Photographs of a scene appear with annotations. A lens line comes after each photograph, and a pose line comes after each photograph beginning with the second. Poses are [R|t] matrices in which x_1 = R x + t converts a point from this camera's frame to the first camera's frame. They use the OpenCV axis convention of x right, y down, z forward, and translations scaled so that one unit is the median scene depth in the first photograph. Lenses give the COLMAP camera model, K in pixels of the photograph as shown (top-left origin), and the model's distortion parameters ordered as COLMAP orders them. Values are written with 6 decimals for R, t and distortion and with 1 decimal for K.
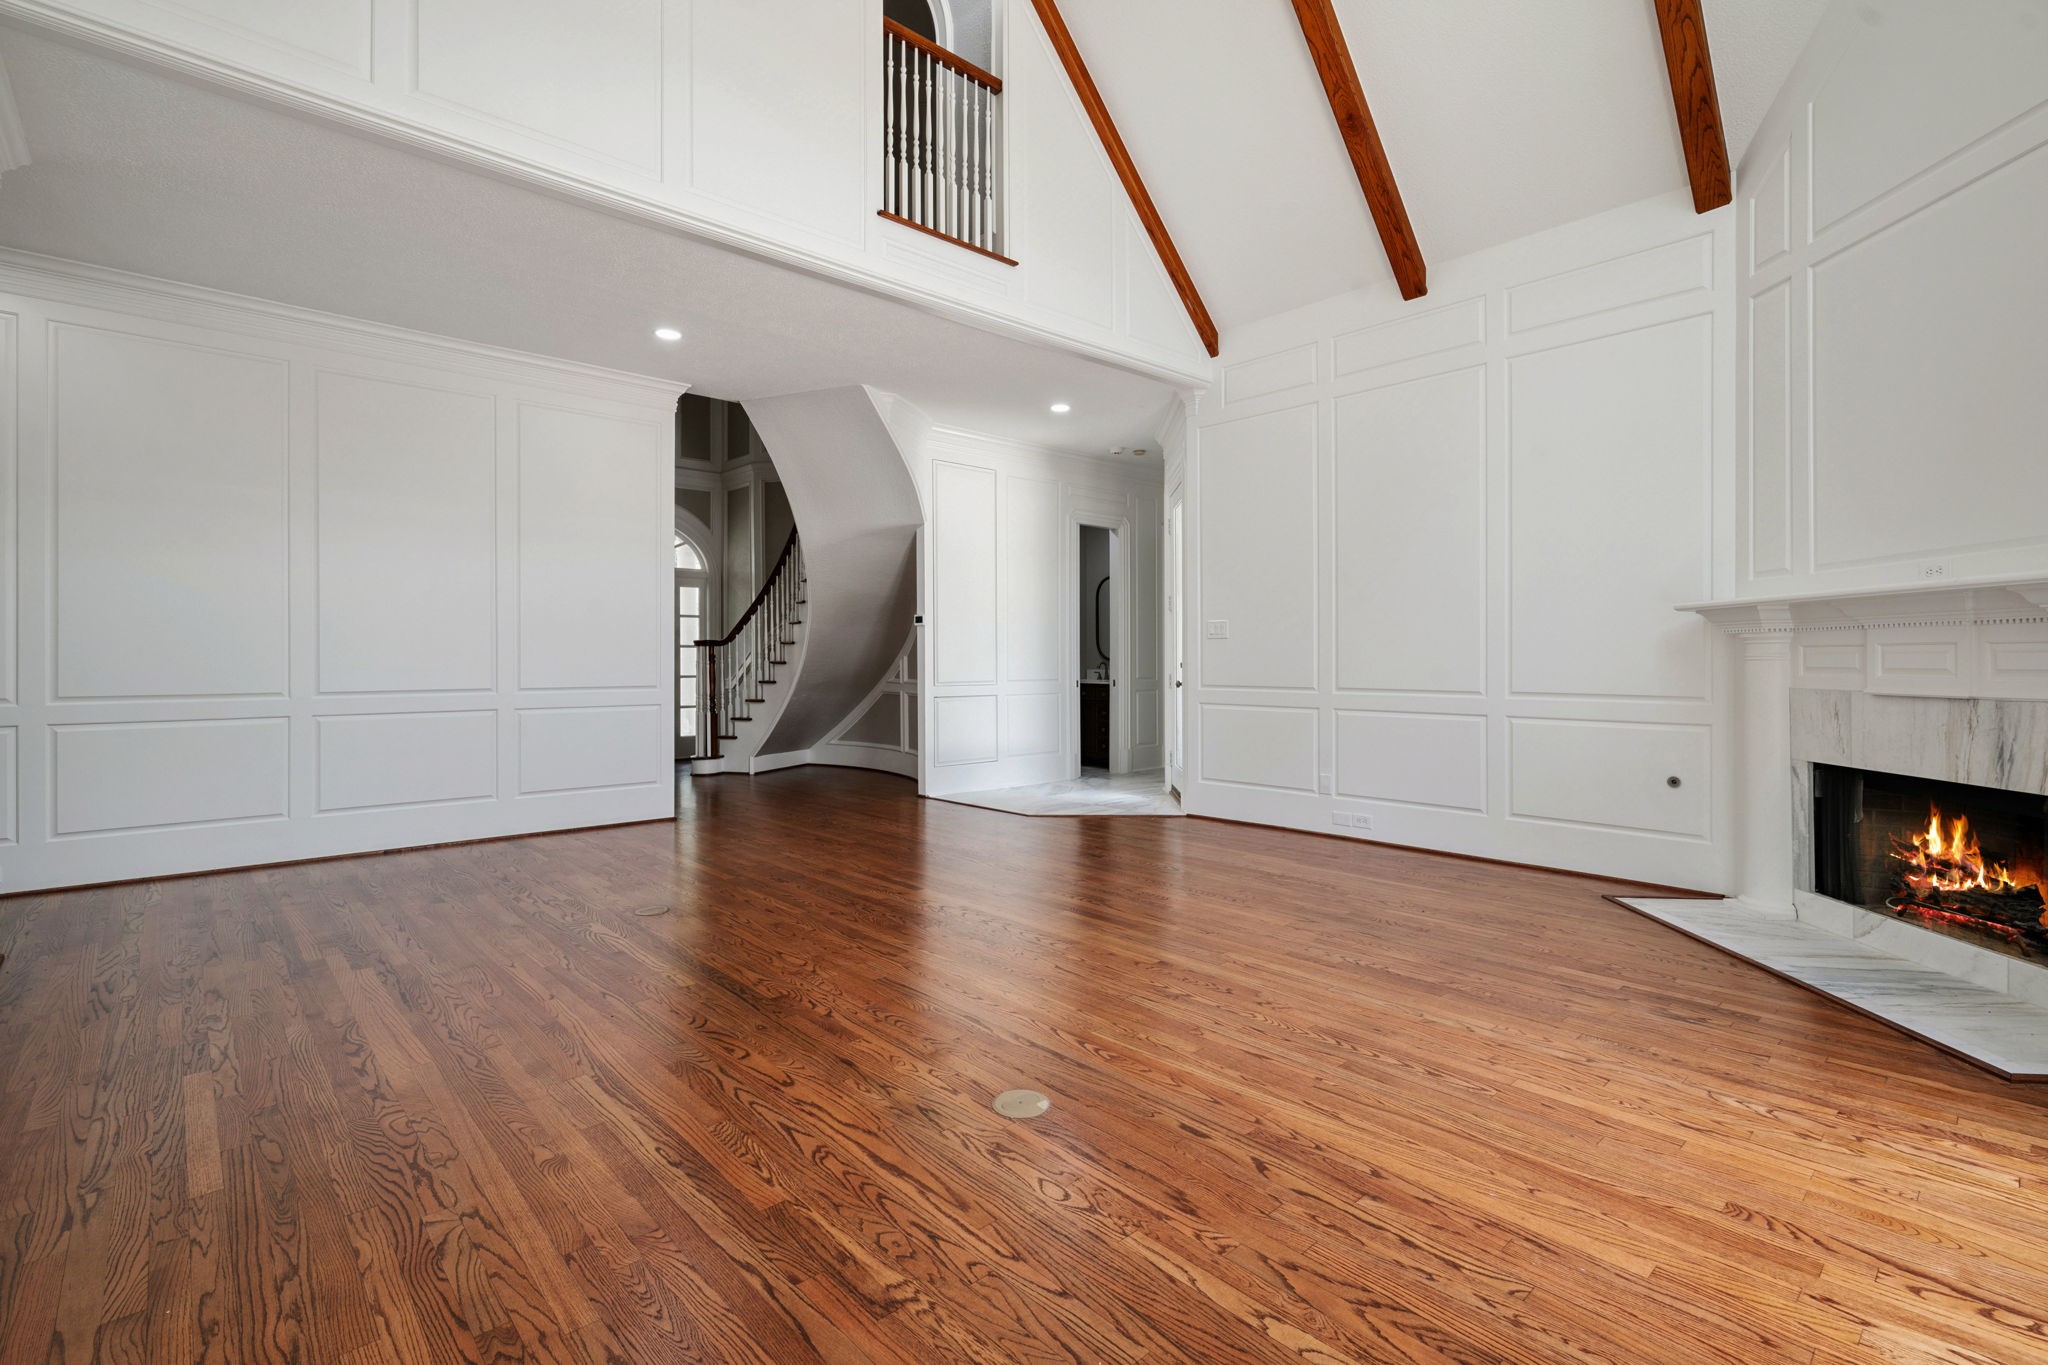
lens RADIAL K [[910.2, 0, 1010.2], [0, 910.2, 683.9], [0, 0, 1]] dist [-0.001211, -0.000097]
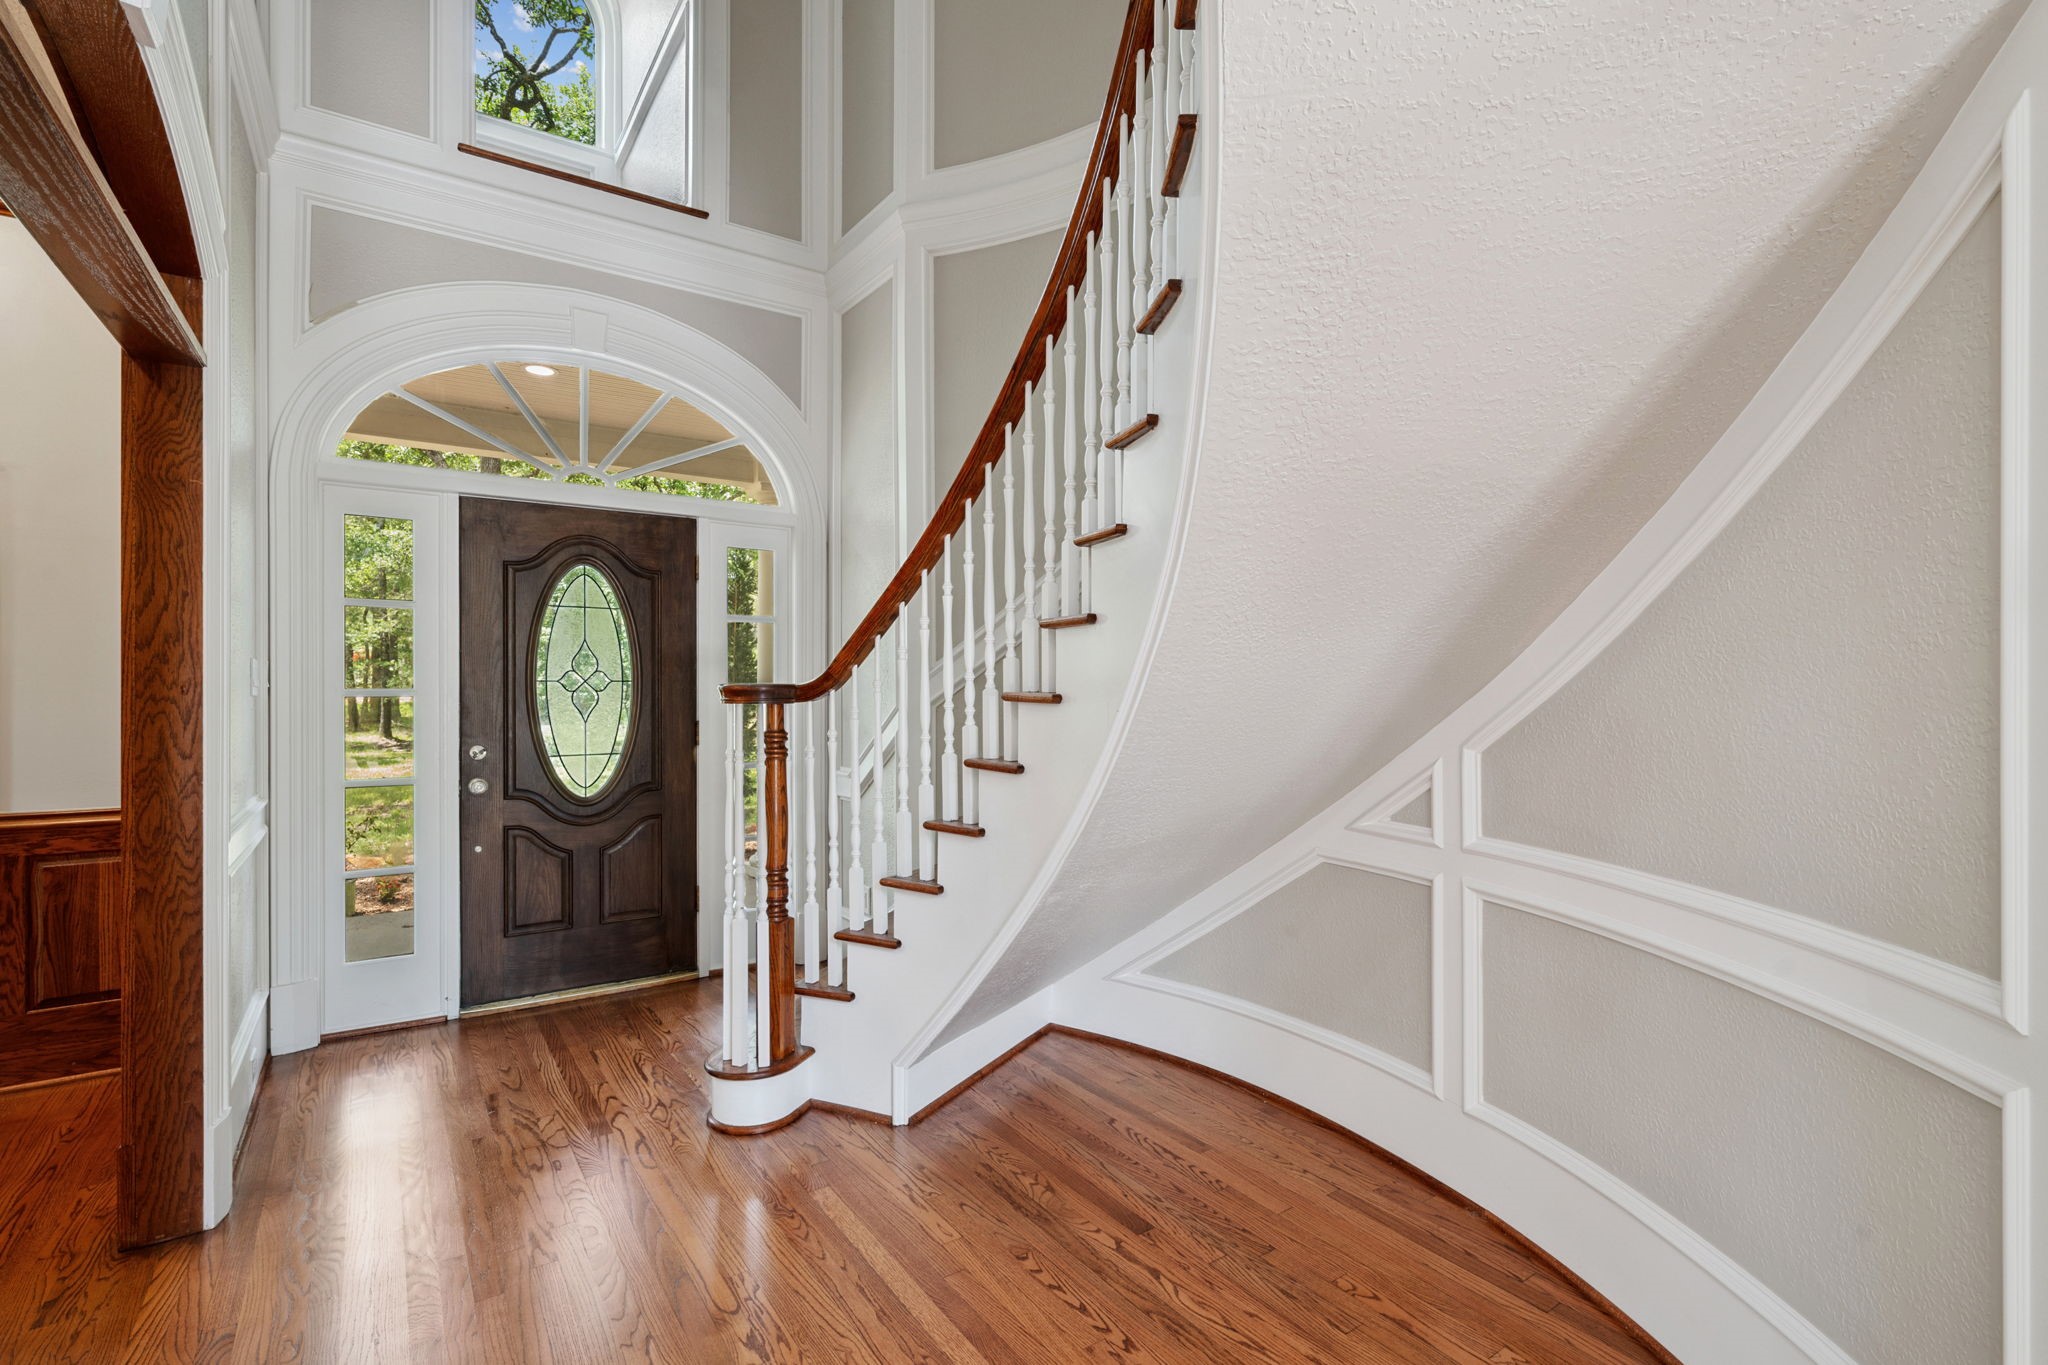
lens RADIAL K [[910.2, 0, 1010.2], [0, 910.2, 683.9], [0, 0, 1]] dist [-0.001211, -0.000097]
pose [[0.990265, -0.000866, -0.139193, -0.204411], [-0.001484, 0.999858, -0.016779, -0.042862], [0.139188, 0.016822, 0.990123, 0.699682]]
